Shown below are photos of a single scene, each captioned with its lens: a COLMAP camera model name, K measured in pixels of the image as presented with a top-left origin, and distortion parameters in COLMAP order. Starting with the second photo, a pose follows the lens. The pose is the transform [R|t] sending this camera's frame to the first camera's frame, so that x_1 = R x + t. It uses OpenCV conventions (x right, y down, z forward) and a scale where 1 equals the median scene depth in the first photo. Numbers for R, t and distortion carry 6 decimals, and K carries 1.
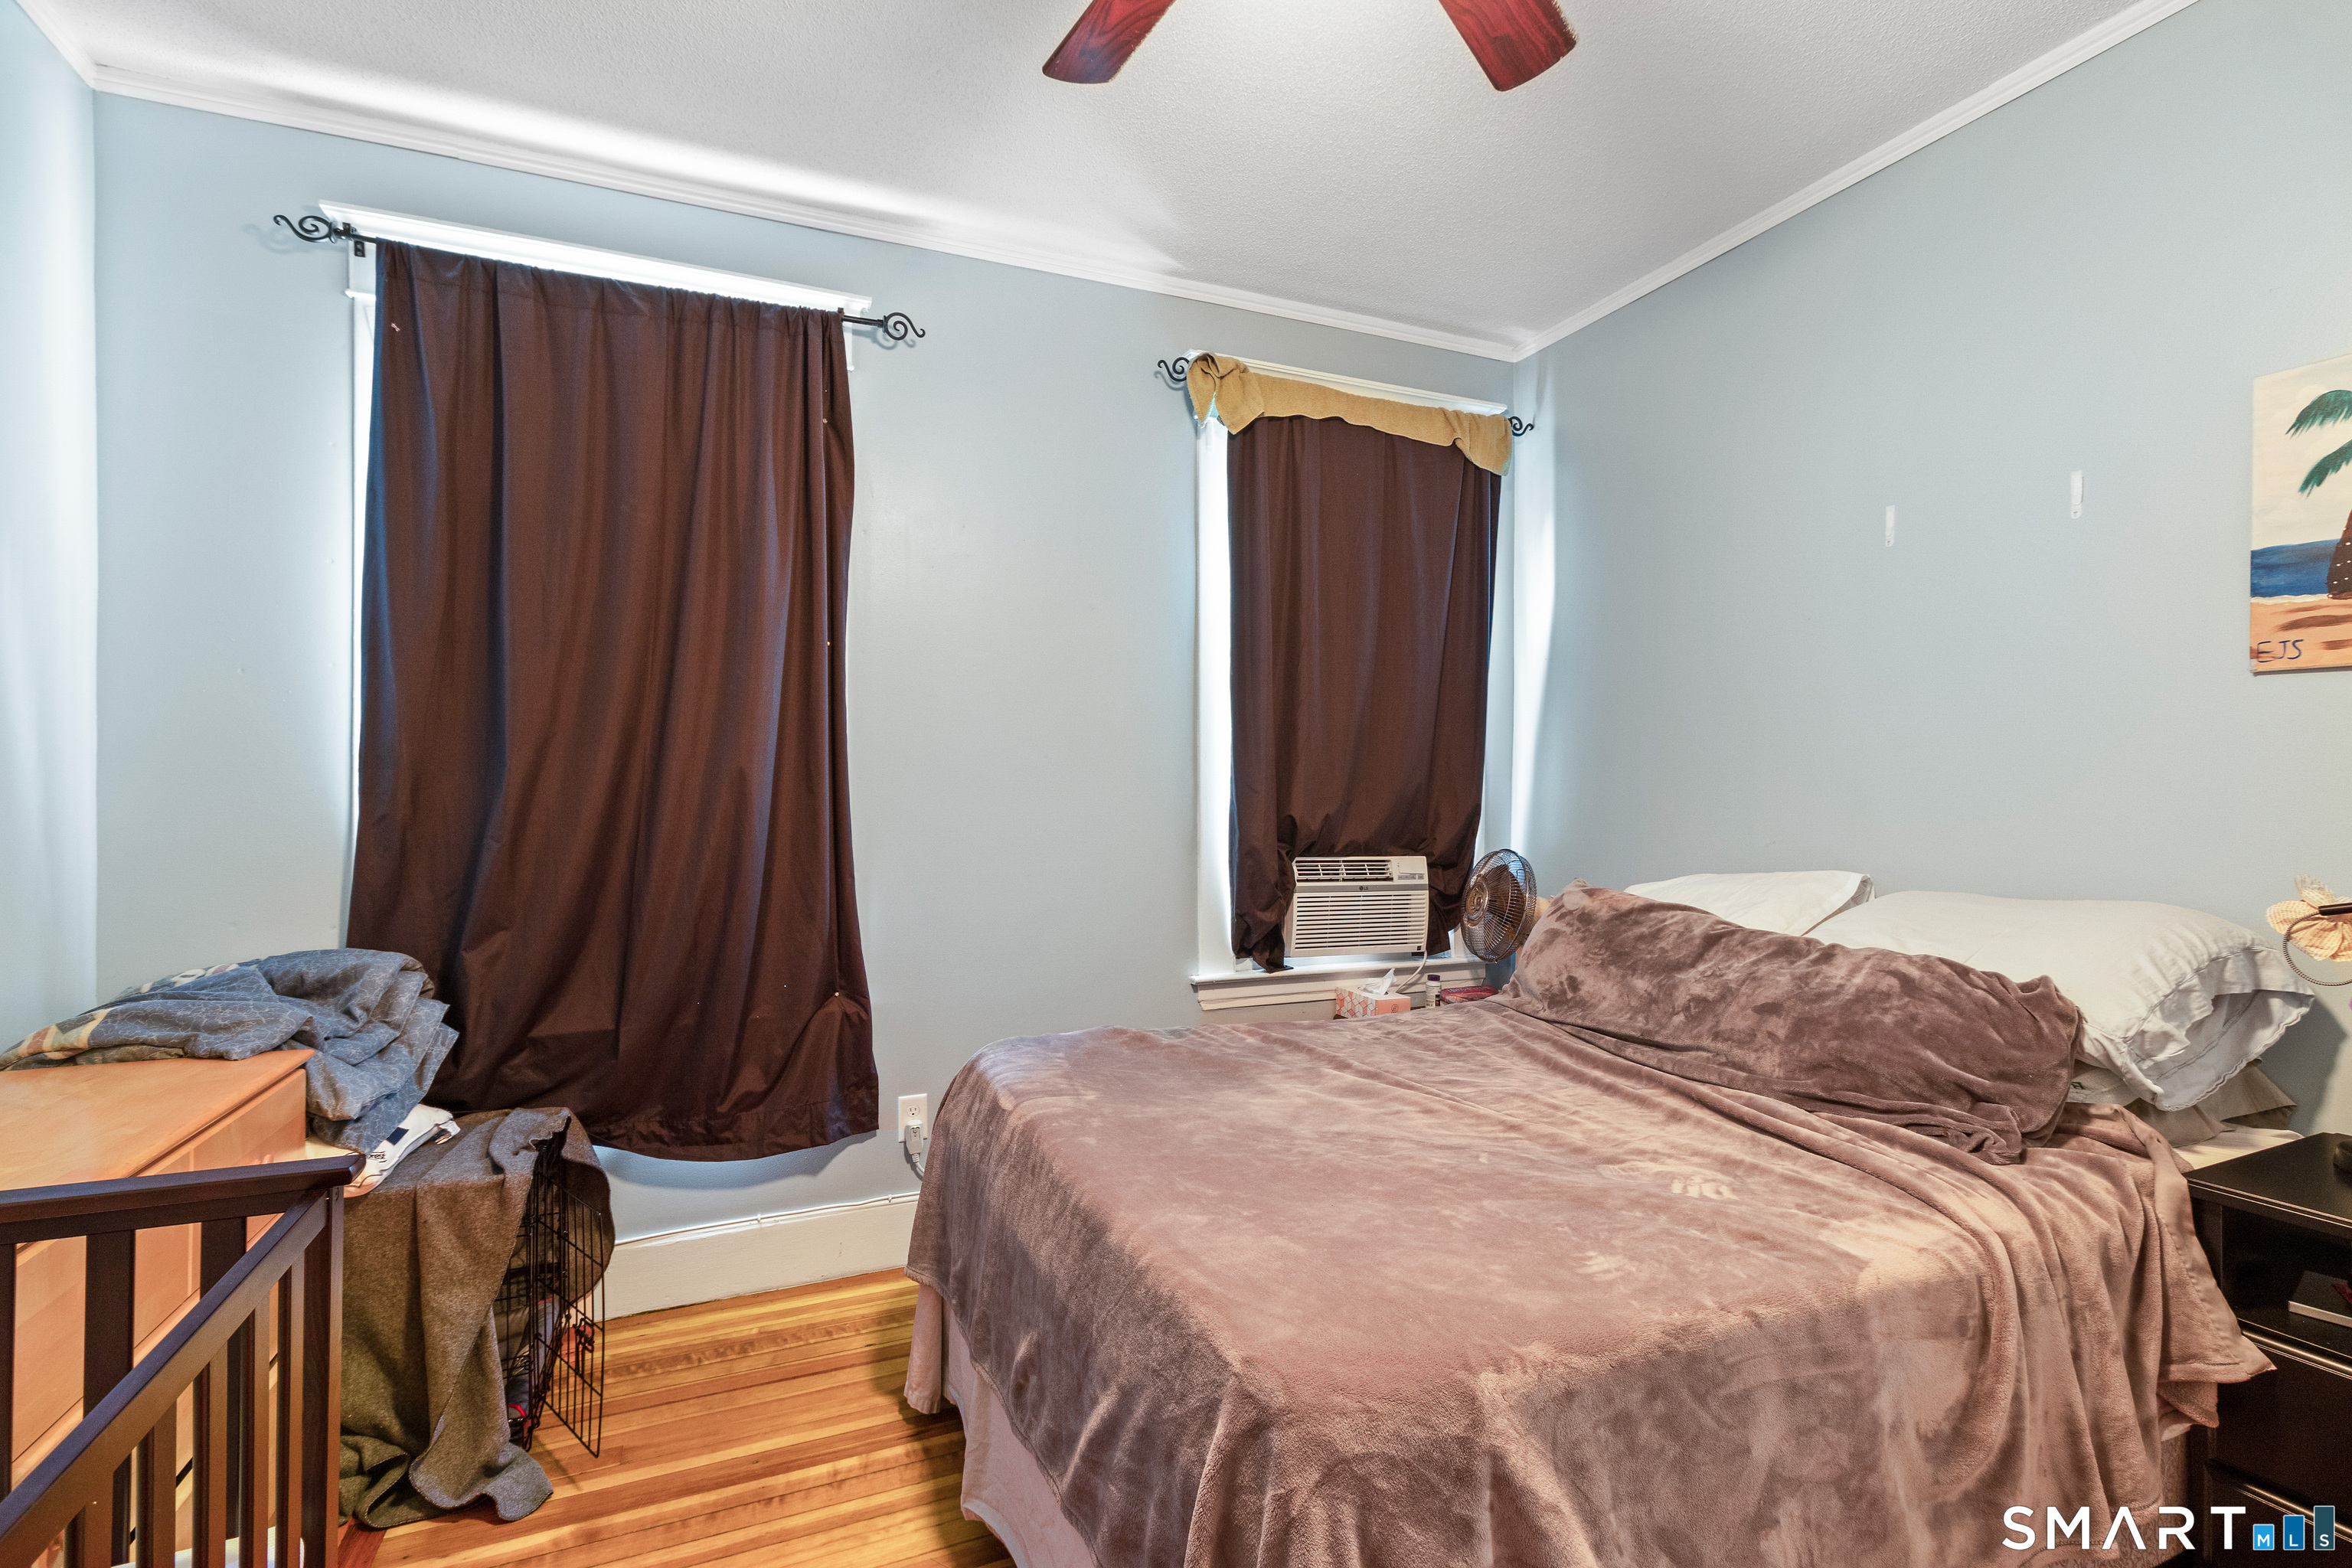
lens RADIAL K [[1074.1, 0, 1181.4], [0, 1074.1, 779.6], [0, 0, 1]] dist [0.002957, -0.000885]
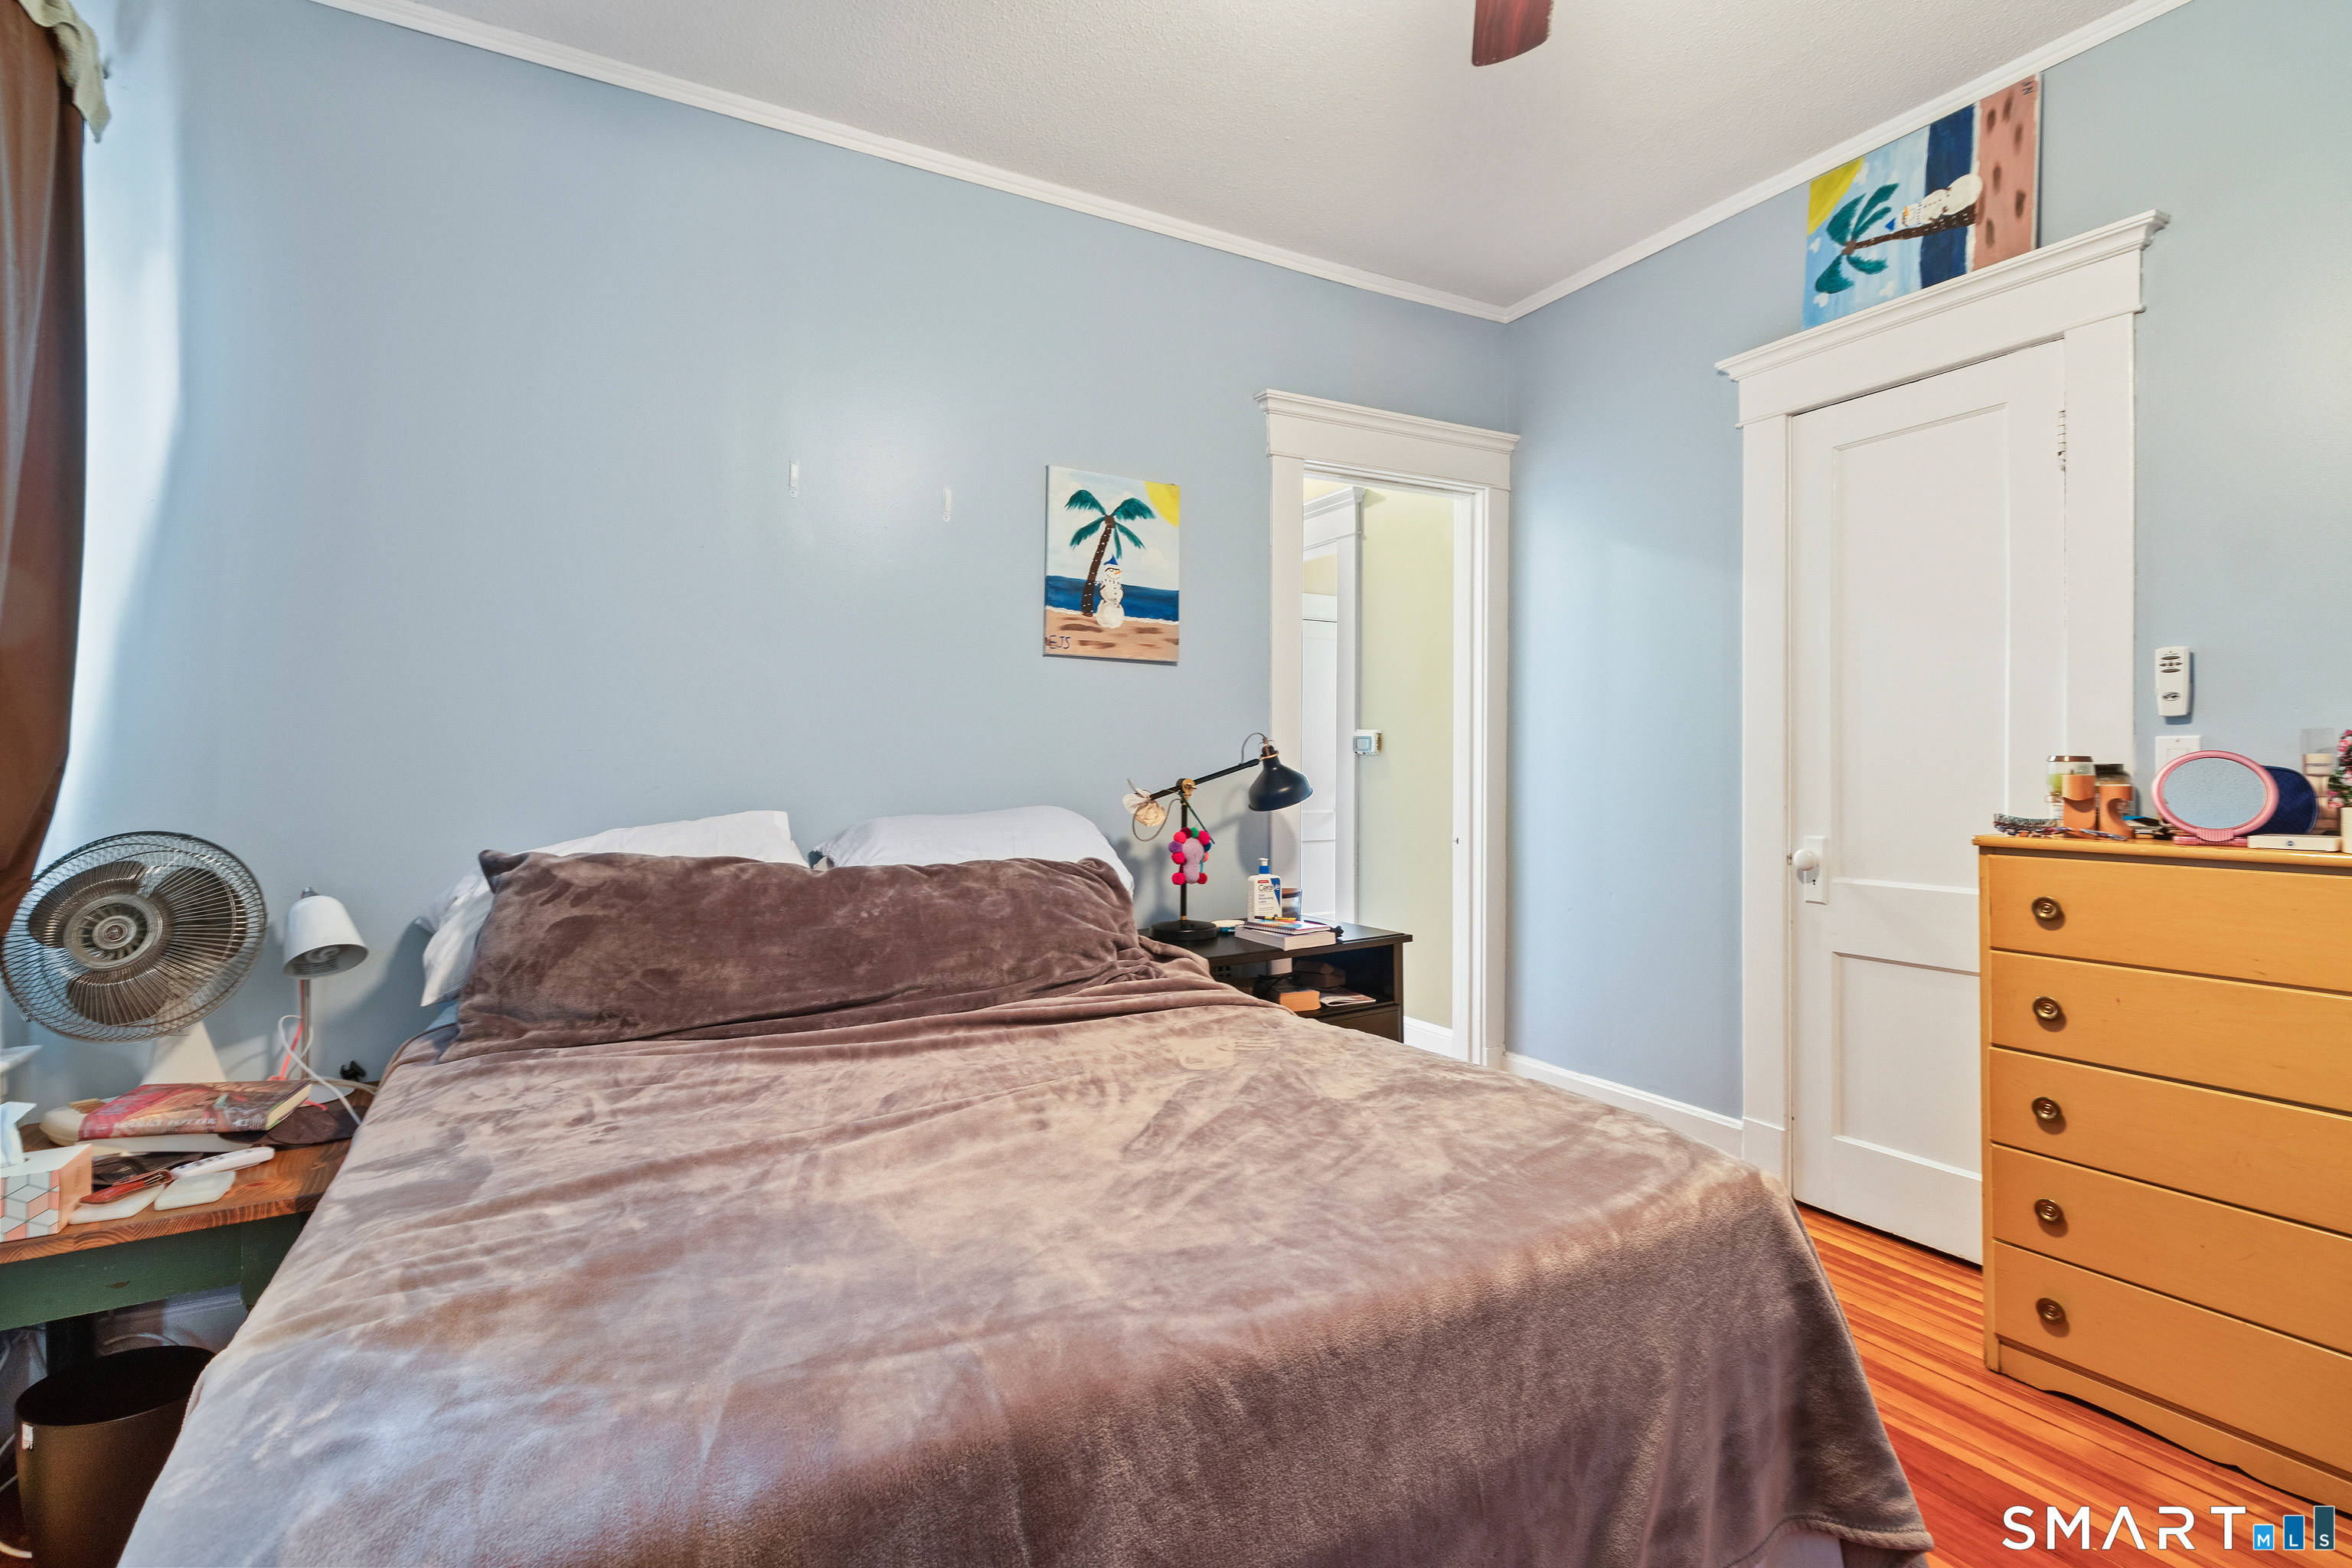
lens RADIAL K [[1074.1, 0, 1165.1], [0, 1074.1, 764.4], [0, 0, 1]] dist [0.002957, -0.000885]
pose [[-0.086952, -0.014976, 0.996100, -0.366733], [-0.002261, 0.999887, 0.014836, 0.023689], [-0.996210, -0.000962, -0.086976, 0.617364]]
